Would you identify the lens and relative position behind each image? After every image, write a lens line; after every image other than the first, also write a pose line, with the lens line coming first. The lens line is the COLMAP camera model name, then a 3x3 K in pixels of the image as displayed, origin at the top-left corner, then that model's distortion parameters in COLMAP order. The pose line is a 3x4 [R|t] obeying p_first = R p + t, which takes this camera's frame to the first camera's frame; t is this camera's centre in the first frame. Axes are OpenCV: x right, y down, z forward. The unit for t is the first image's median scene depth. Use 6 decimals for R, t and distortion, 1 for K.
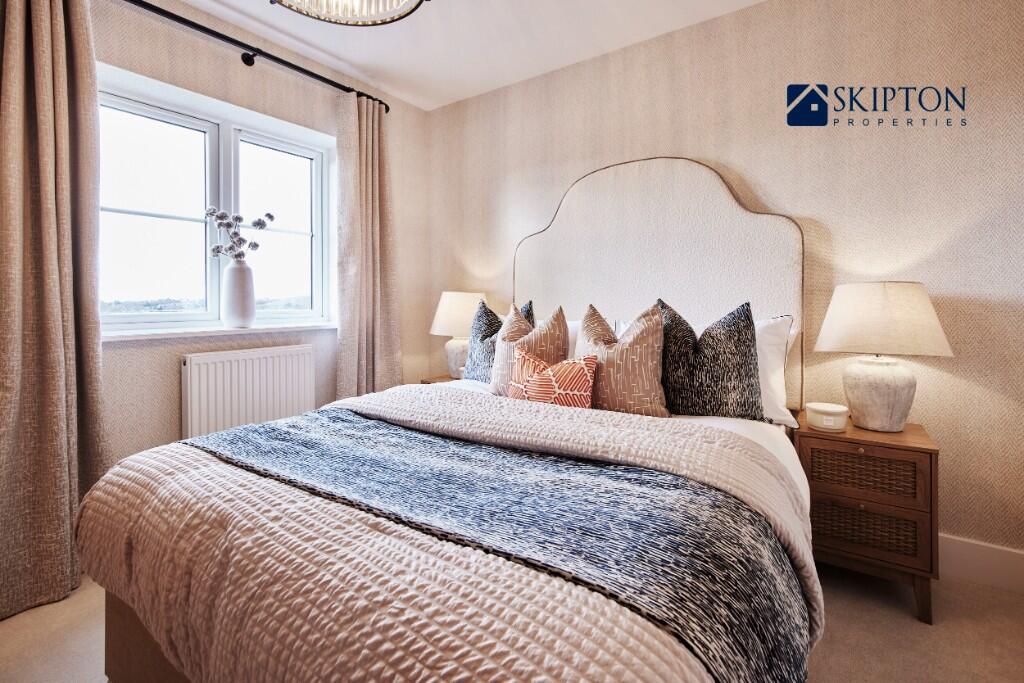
lens RADIAL K [[463.1, 0, 513.6], [0, 463.1, 307.7], [0, 0, 1]] dist [-0.001600, -0.000127]
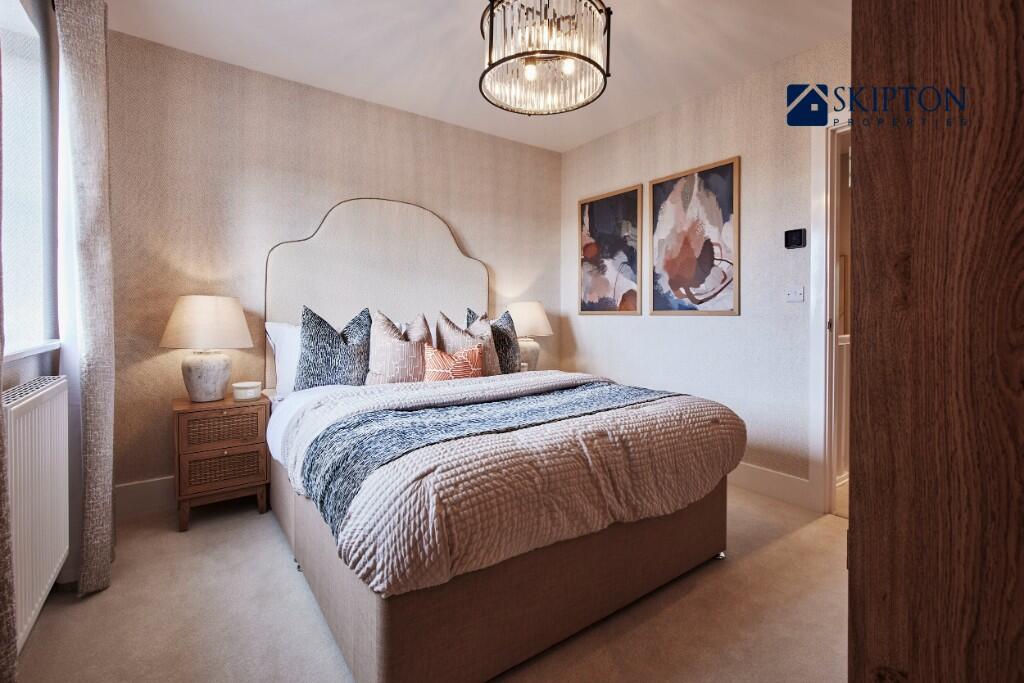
lens RADIAL K [[462.8, 0, 513.9], [0, 462.8, 316.1], [0, 0, 1]] dist [0.000735, 0.000066]
pose [[0.334823, -0.004987, 0.942268, -0.815608], [-0.000039, 0.999986, 0.005307, -0.000726], [-0.942281, -0.001813, 0.334818, 0.241925]]
